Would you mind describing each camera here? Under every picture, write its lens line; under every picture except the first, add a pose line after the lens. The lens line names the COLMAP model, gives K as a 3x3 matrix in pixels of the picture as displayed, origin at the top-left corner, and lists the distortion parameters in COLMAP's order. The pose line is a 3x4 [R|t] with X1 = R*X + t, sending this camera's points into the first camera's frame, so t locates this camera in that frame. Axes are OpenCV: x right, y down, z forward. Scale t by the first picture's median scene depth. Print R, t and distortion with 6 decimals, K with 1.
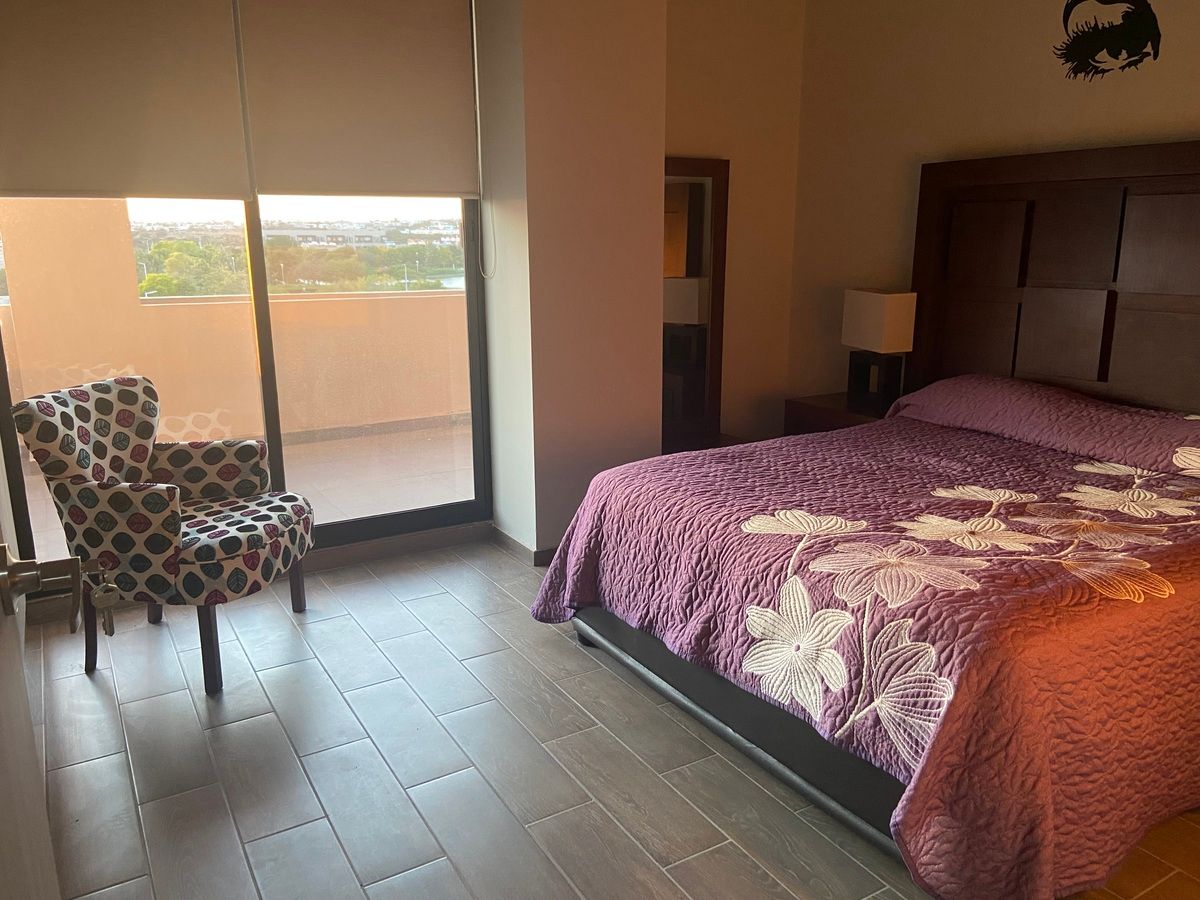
lens RADIAL K [[908.9, 0, 600.2], [0, 908.9, 441.3], [0, 0, 1]] dist [0.149926, -0.190986]
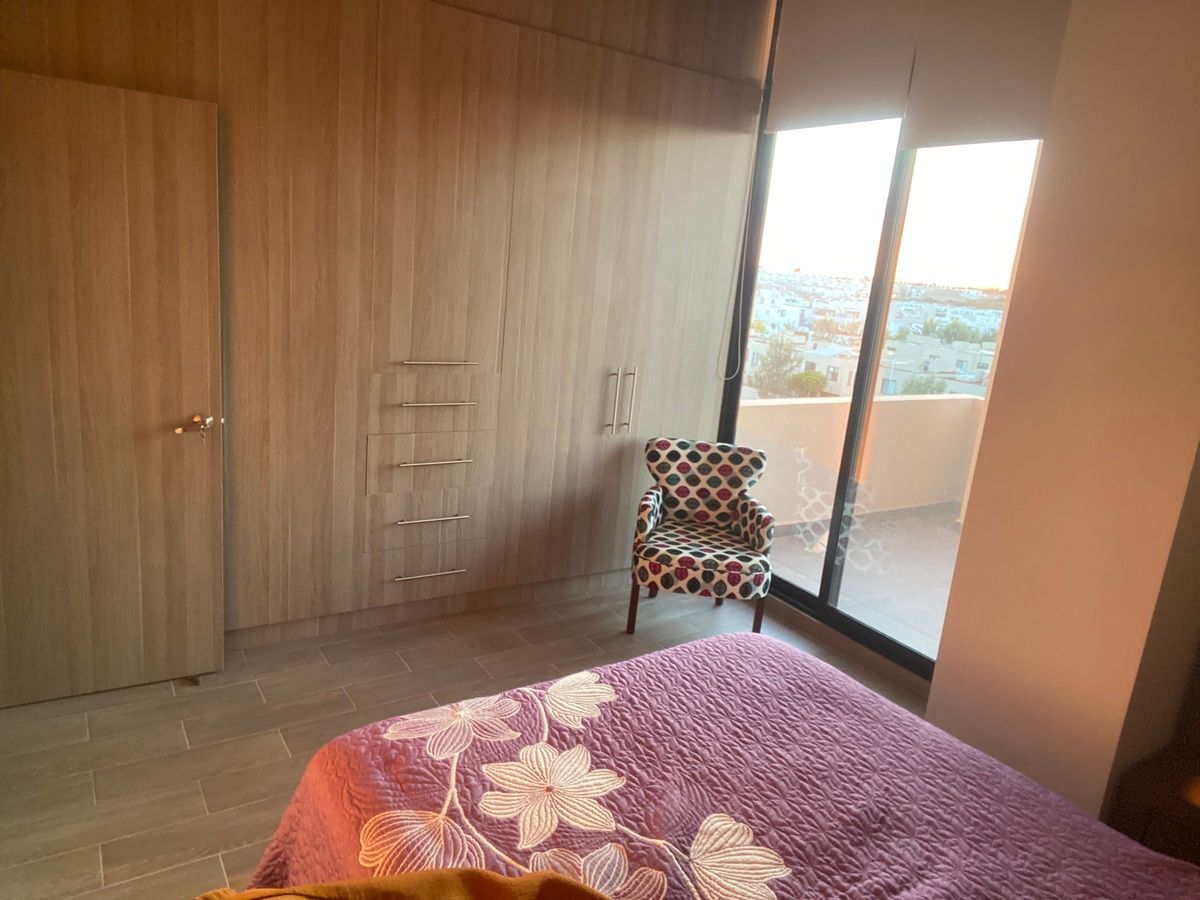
lens RADIAL K [[820.8, 0, 600.0], [0, 820.8, 450.0], [0, 0, 1]] dist [0.043813, -0.000346]
pose [[0.035502, 0.239823, -0.970167, 0.863561], [-0.310743, 0.925307, 0.217362, -0.308524], [0.949831, 0.293756, 0.107374, 0.681148]]
